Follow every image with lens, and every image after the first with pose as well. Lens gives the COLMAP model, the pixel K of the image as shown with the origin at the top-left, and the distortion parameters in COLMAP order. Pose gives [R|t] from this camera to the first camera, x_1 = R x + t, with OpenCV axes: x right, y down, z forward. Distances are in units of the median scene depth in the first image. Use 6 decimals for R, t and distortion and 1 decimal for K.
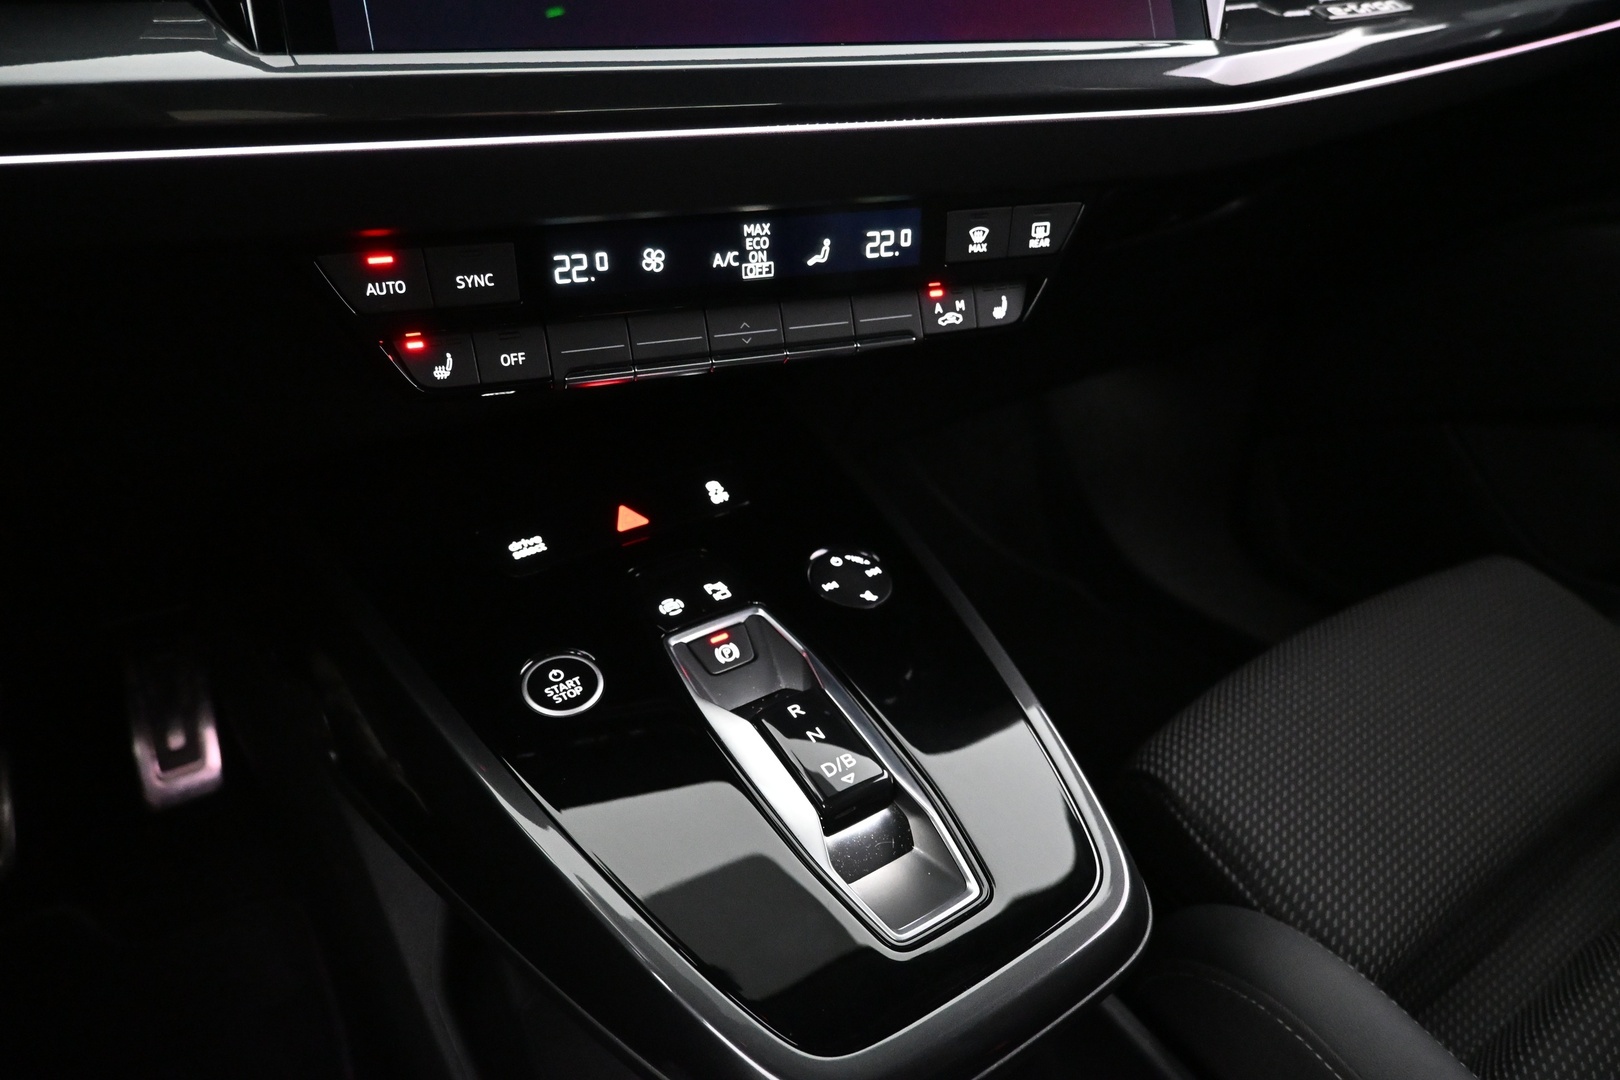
lens RADIAL K [[1118.1, 0, 810.0], [0, 1118.1, 540.0], [0, 0, 1]] dist [-0.000012, -0.000589]
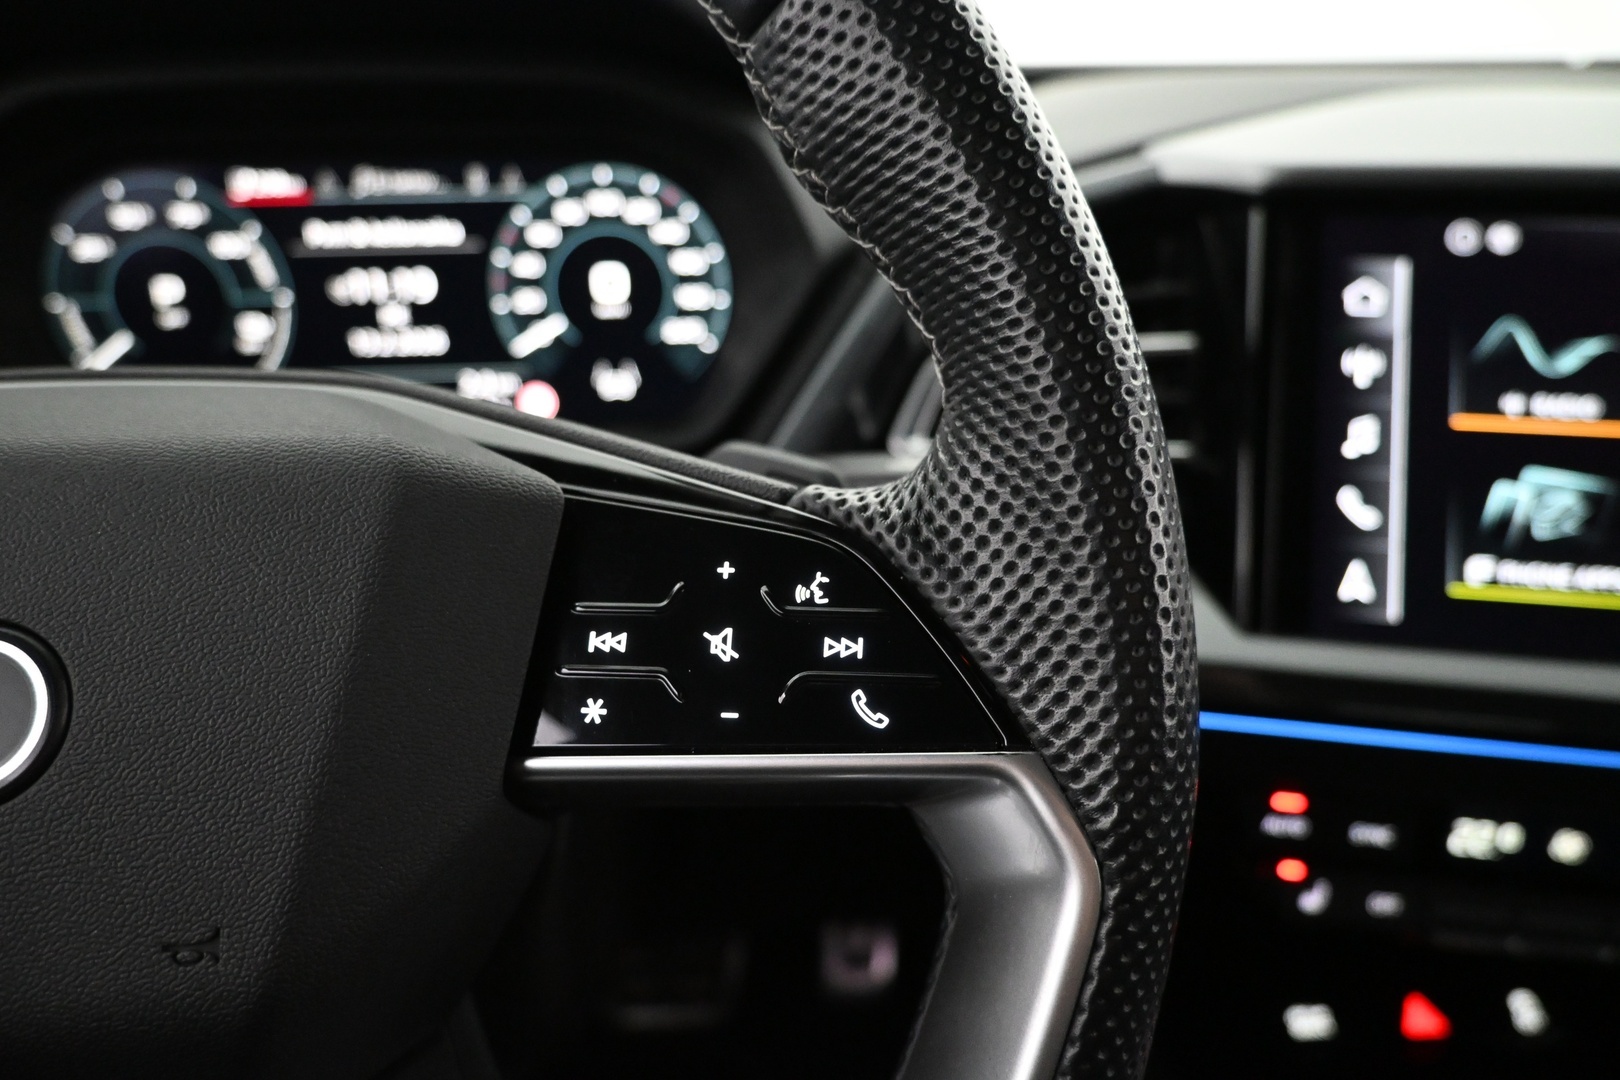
lens RADIAL K [[1118.1, 0, 810.0], [0, 1118.1, 540.0], [0, 0, 1]] dist [-0.000012, -0.000589]
pose [[0.851146, 0.181872, -0.492415, -0.272717], [-0.241752, 0.968471, -0.060170, -0.295867], [0.465946, 0.170256, 0.868278, -0.163460]]
